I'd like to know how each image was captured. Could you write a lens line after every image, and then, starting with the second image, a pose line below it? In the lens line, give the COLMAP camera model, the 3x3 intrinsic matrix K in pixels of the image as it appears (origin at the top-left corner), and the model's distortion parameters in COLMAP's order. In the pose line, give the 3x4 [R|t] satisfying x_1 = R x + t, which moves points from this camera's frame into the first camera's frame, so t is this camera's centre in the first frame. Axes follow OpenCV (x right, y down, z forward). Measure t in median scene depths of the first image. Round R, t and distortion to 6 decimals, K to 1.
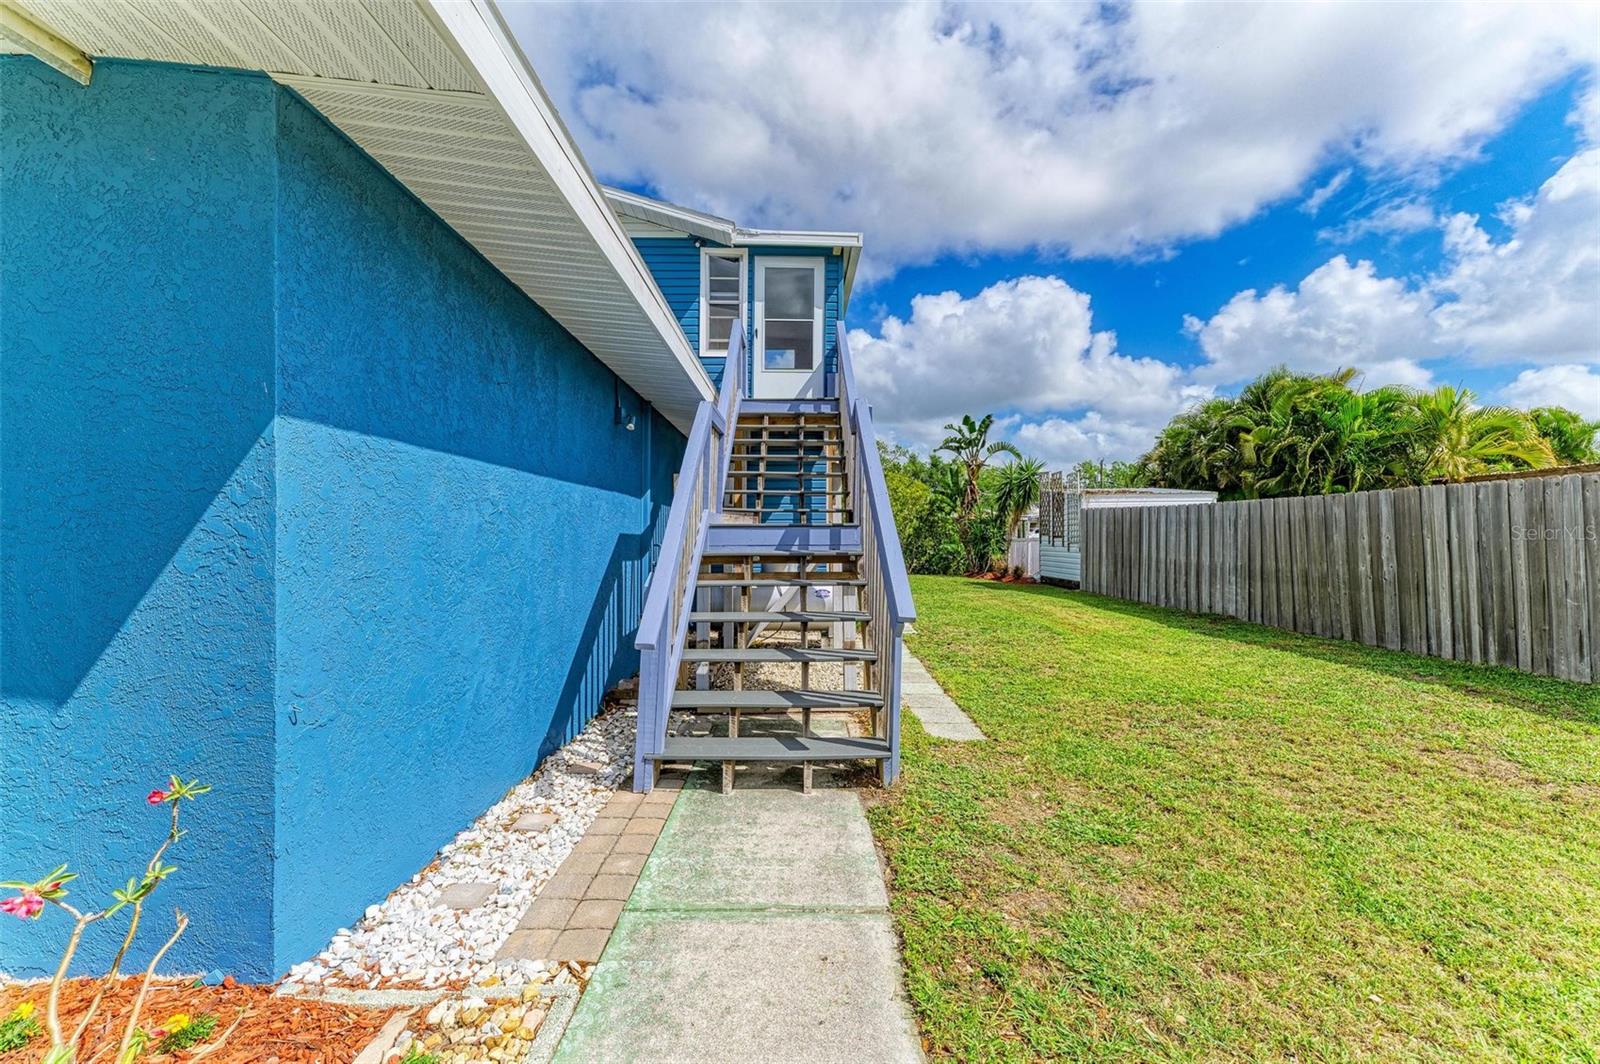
lens RADIAL K [[623.6, 0, 800.0], [0, 623.6, 532.0], [0, 0, 1]] dist [0.000209, -0.000215]
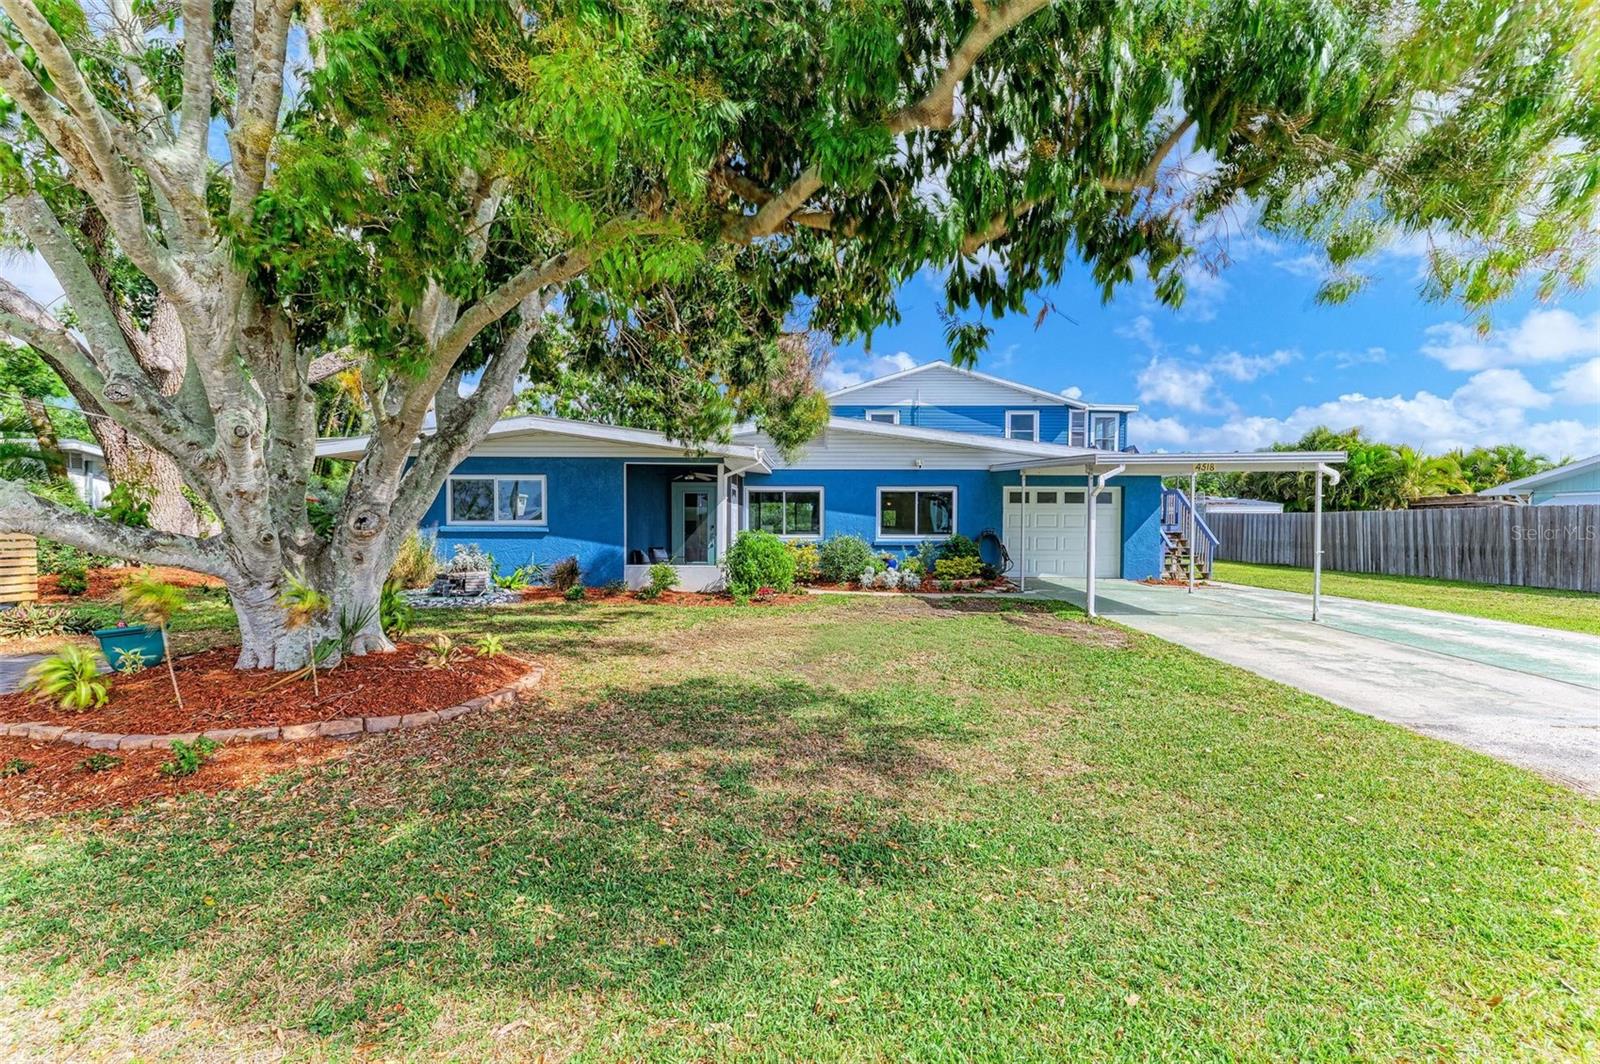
lens RADIAL K [[712.7, 0, 800.0], [0, 712.7, 532.0], [0, 0, 1]] dist [-0.000922, -0.000146]
pose [[0.999936, 0.004669, -0.010343, -0.904381], [-0.004582, 0.999953, 0.008502, 0.002874], [0.010382, -0.008454, 0.999910, -1.377088]]
